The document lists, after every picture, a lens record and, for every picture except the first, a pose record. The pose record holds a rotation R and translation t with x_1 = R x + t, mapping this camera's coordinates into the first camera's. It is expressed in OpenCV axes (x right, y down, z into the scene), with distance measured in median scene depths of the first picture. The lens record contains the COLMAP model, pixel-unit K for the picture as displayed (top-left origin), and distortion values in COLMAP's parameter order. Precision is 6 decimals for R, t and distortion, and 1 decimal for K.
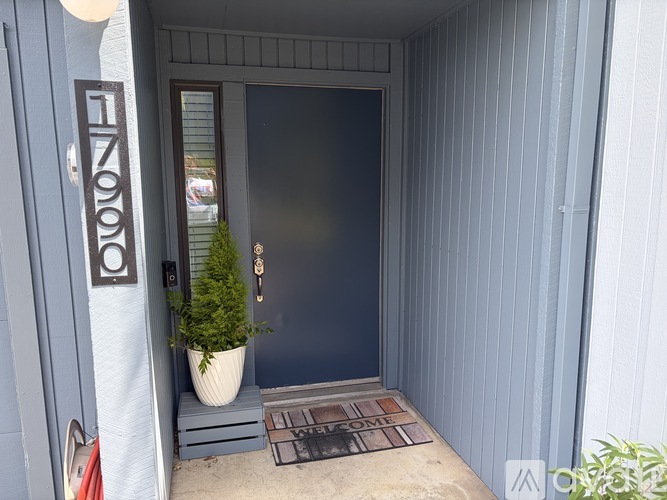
lens RADIAL K [[503.3, 0, 334.0], [0, 503.3, 251.1], [0, 0, 1]] dist [-0.000918, -0.000209]
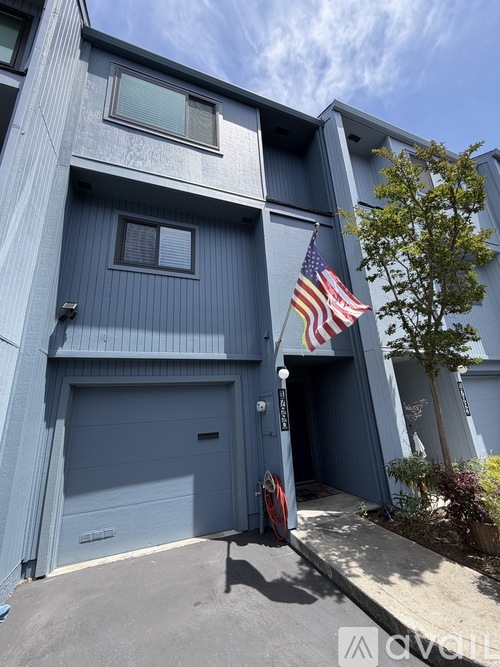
lens RADIAL K [[264.7, 0, 249.7], [0, 264.7, 331.5], [0, 0, 1]] dist [-0.002235, -0.000175]
pose [[0.992692, -0.019457, 0.119095, -1.055543], [0.069380, 0.899514, -0.431347, 0.280891], [-0.098735, 0.436458, 0.894291, -1.626458]]
